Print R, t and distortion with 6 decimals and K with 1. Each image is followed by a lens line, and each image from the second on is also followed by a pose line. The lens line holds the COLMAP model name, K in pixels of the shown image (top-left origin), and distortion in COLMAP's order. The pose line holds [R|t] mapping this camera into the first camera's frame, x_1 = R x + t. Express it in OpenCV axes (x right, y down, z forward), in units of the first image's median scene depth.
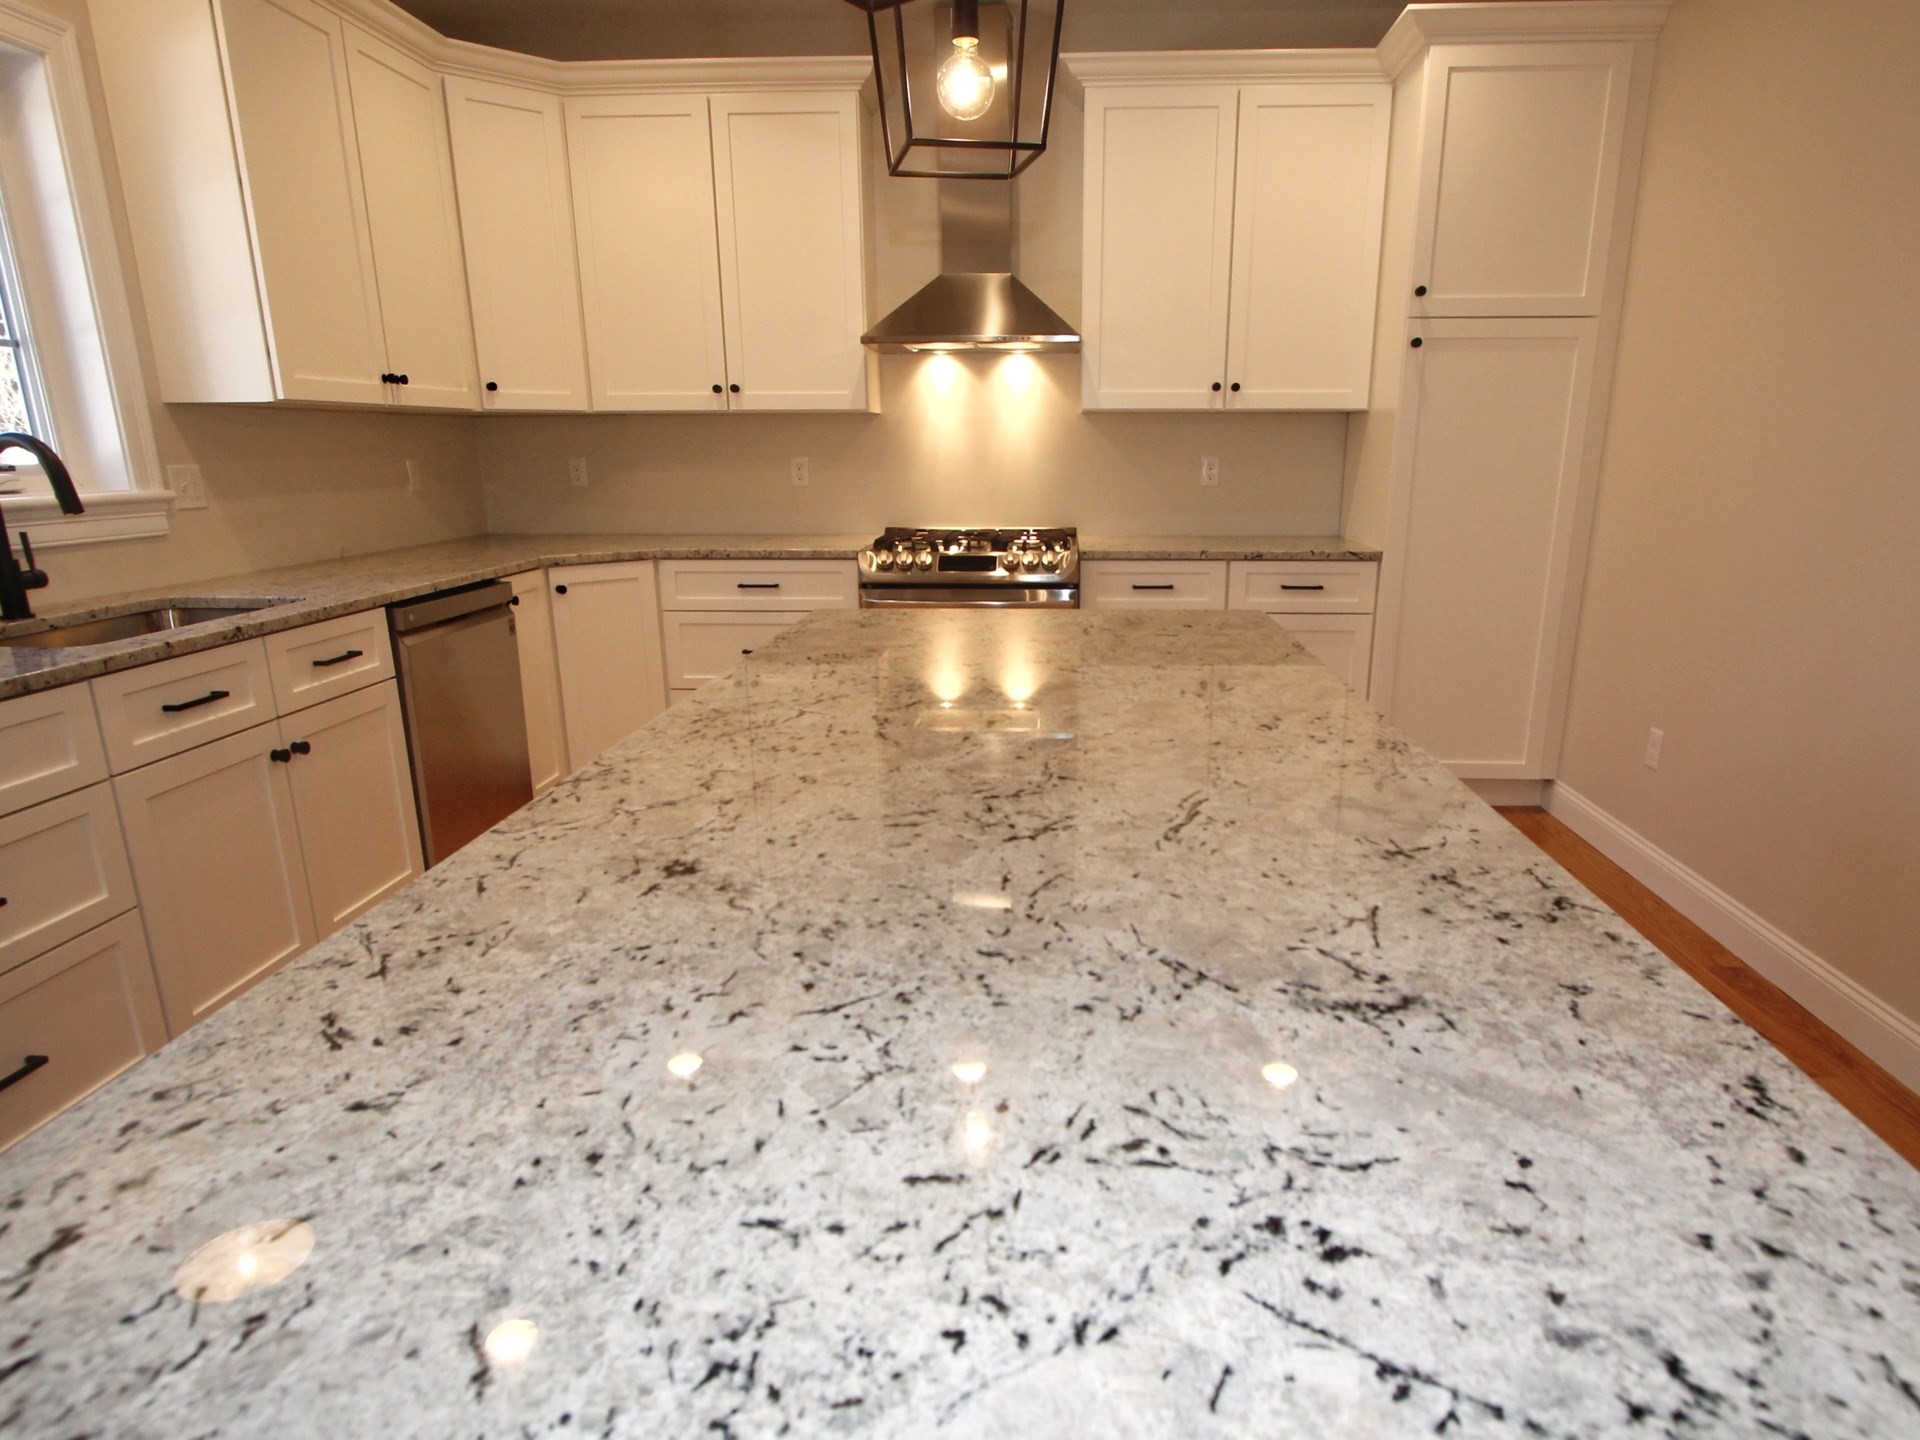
lens RADIAL K [[1121.4, 0, 979.8], [0, 1121.4, 733.8], [0, 0, 1]] dist [-0.003521, -0.001498]
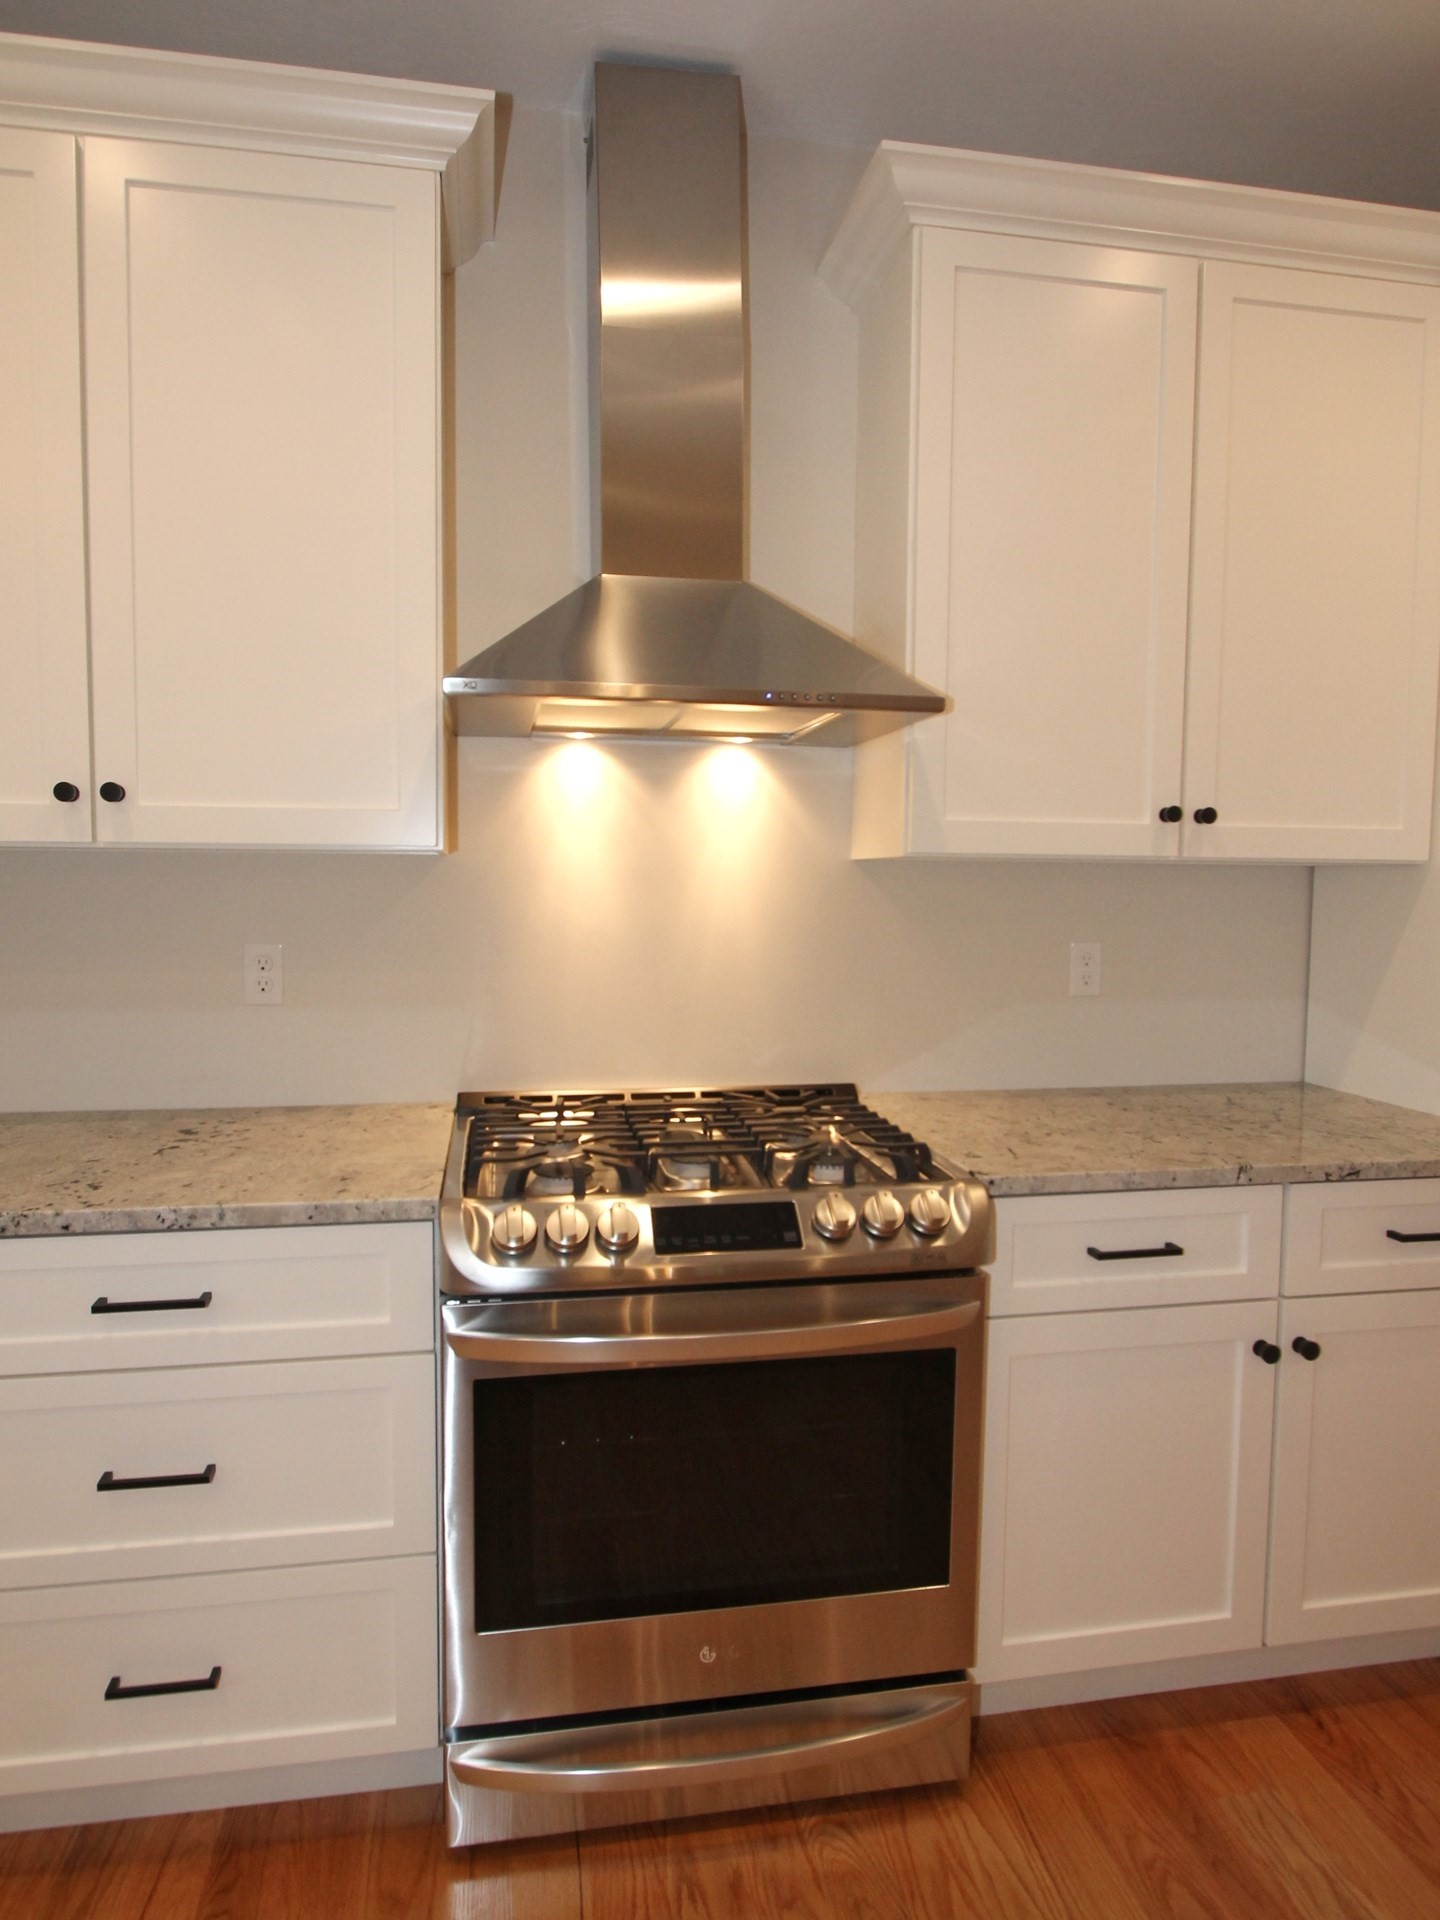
lens RADIAL K [[1121.4, 0, 707.5], [0, 1121.4, 939.1], [0, 0, 1]] dist [-0.003521, -0.001498]
pose [[0.969288, -0.003150, 0.245908, -0.105106], [0.053377, 0.978777, -0.197854, -0.158565], [-0.240066, 0.204903, 0.948885, 0.556086]]
